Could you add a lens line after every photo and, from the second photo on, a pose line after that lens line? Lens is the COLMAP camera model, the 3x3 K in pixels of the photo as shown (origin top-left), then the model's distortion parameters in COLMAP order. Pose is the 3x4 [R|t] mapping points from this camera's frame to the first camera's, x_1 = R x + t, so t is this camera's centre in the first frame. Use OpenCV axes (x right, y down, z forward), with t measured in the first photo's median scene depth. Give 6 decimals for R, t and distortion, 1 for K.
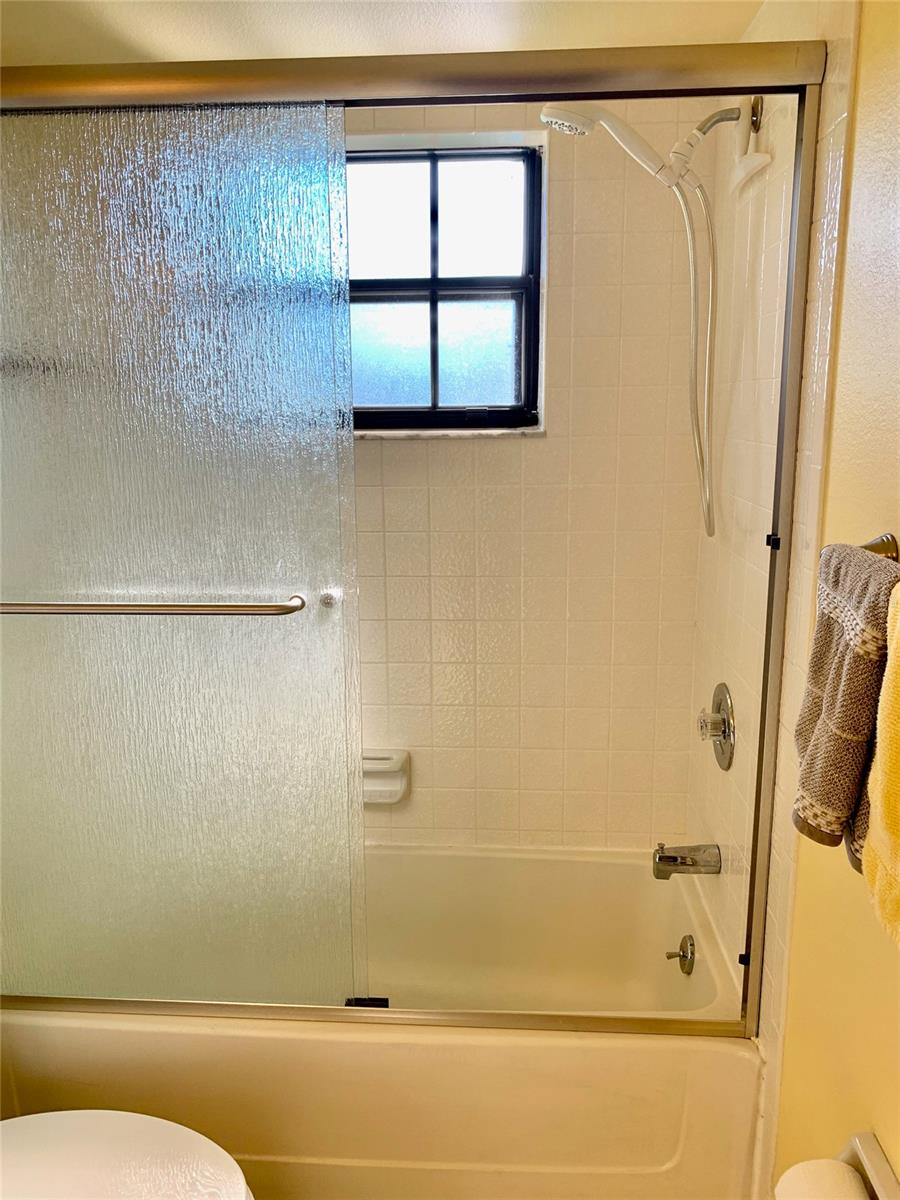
lens RADIAL K [[916.6, 0, 436.7], [0, 916.6, 610.6], [0, 0, 1]] dist [0.142718, -0.306338]
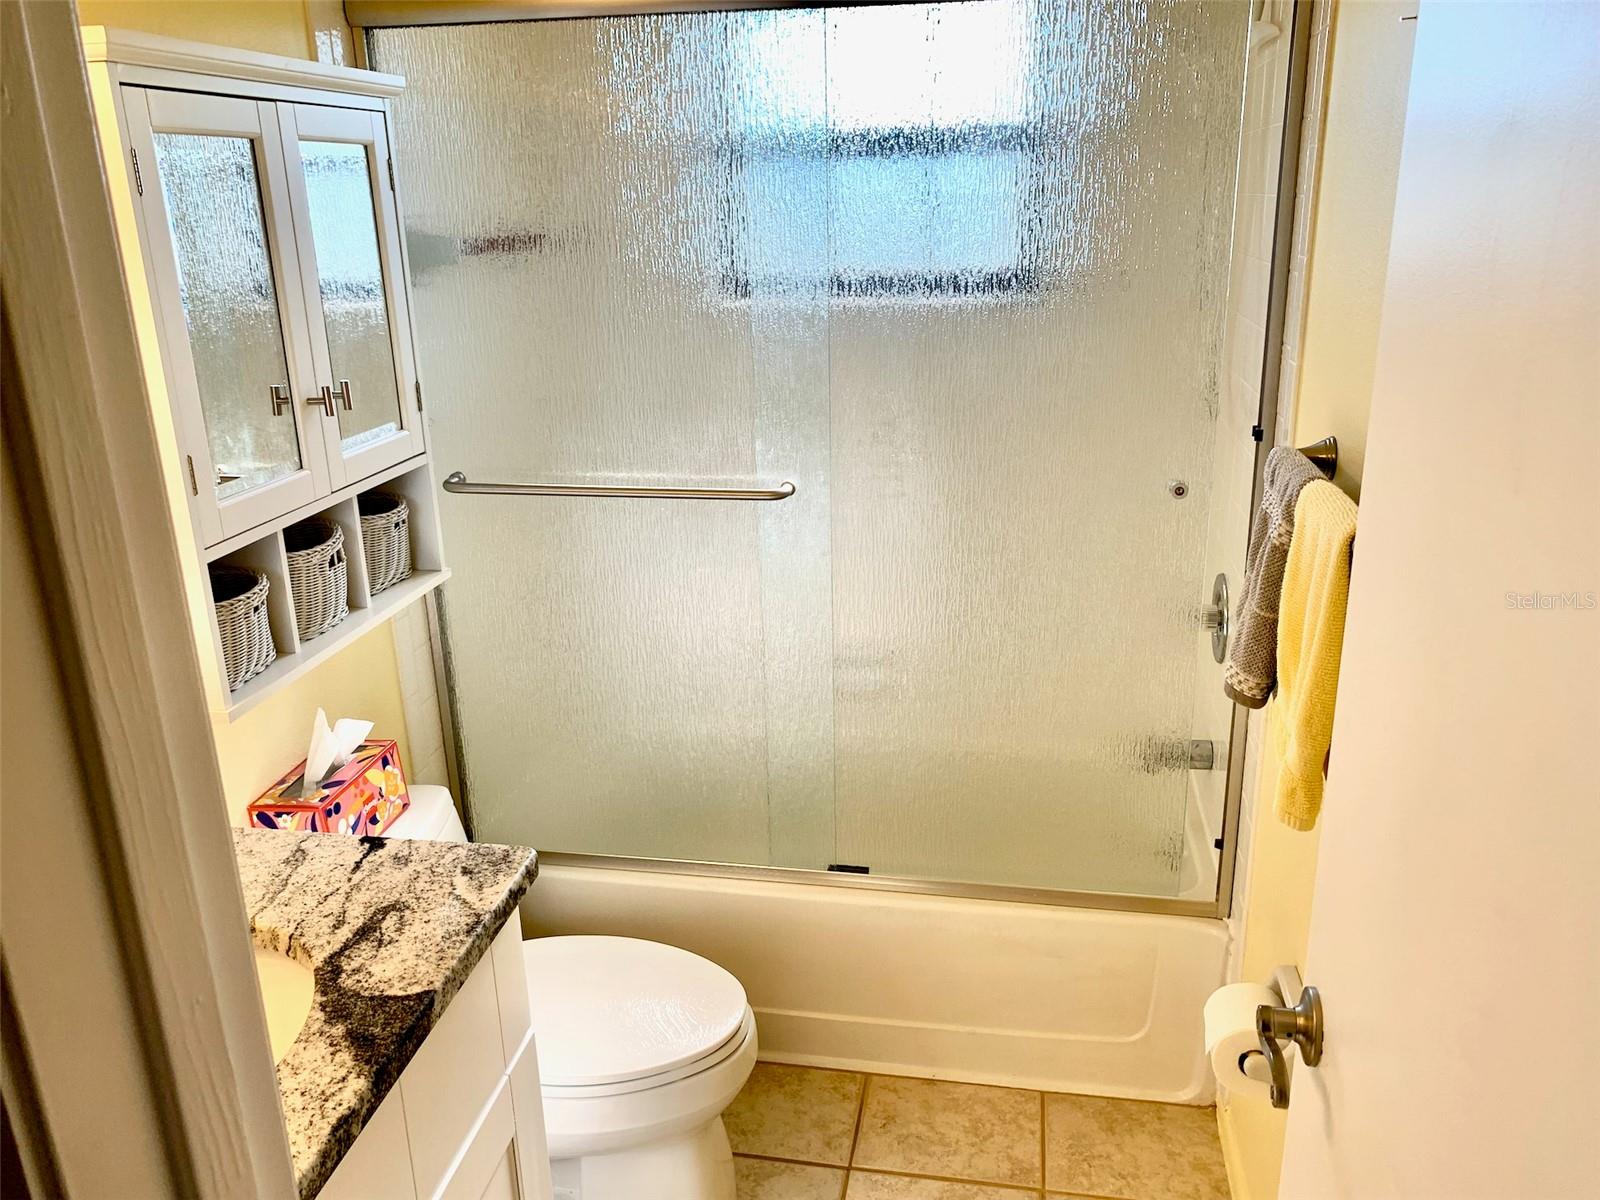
lens RADIAL K [[1222.1, 0, 800.0], [0, 1222.1, 600.0], [0, 0, 1]] dist [0.142718, -0.306338]
pose [[0.994086, 0.022579, -0.106223, 0.012406], [-0.012023, 0.995017, 0.098981, -0.019197], [0.107929, -0.097118, 0.989404, -0.374267]]
